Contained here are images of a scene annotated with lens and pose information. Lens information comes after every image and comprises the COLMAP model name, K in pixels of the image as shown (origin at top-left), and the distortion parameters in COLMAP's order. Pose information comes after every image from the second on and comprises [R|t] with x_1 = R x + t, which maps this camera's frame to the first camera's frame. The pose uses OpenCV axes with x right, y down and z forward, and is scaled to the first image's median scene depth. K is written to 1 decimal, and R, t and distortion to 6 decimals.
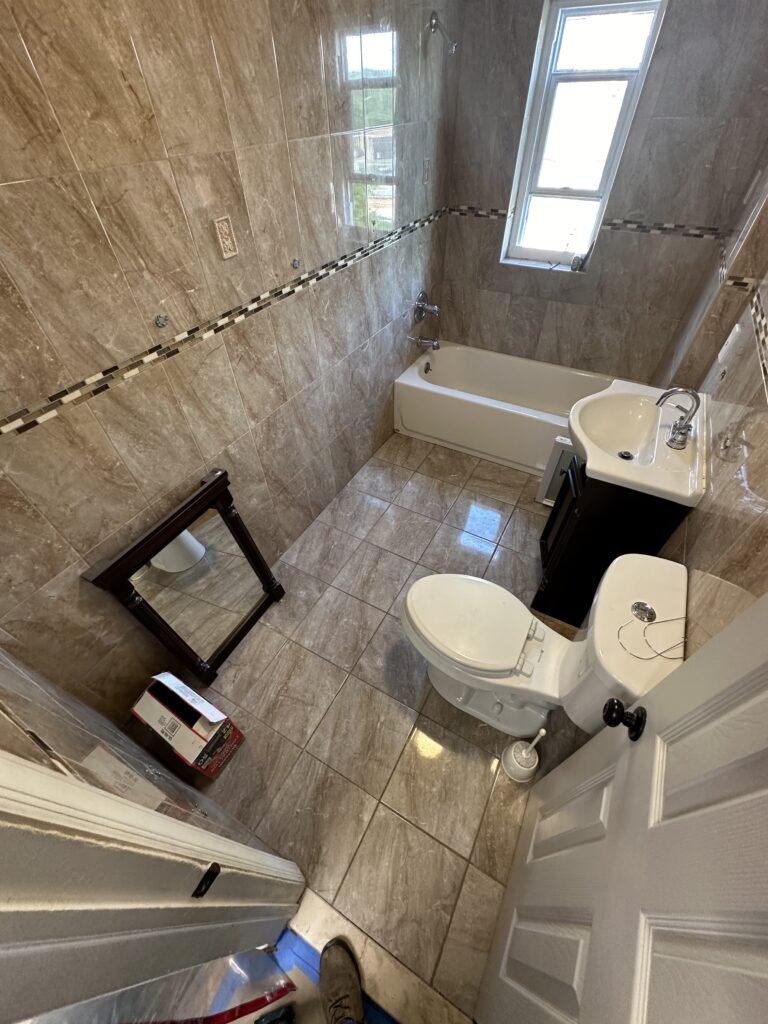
lens RADIAL K [[405.7, 0, 384.0], [0, 405.7, 512.0], [0, 0, 1]] dist [-0.002652, -0.000089]
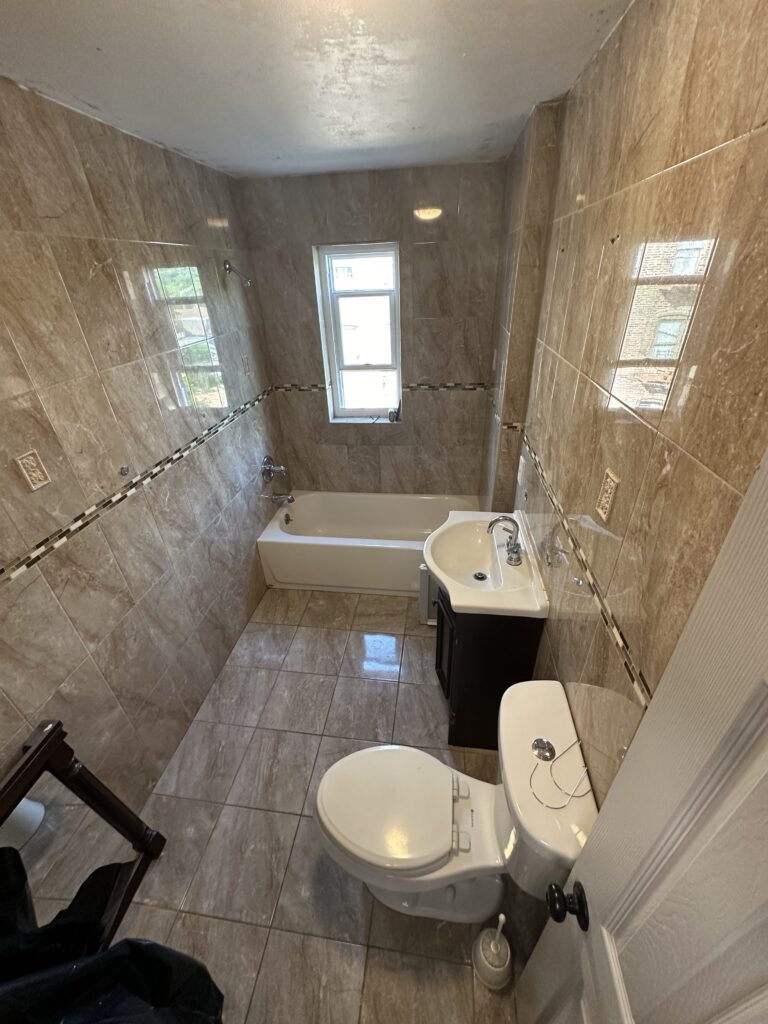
lens RADIAL K [[405.7, 0, 384.0], [0, 405.7, 512.0], [0, 0, 1]] dist [-0.002652, -0.000089]
pose [[0.931192, -0.200359, 0.304528, 0.040310], [0.277412, 0.931457, -0.235439, -0.098036], [-0.236482, 0.303718, 0.922947, -0.015740]]
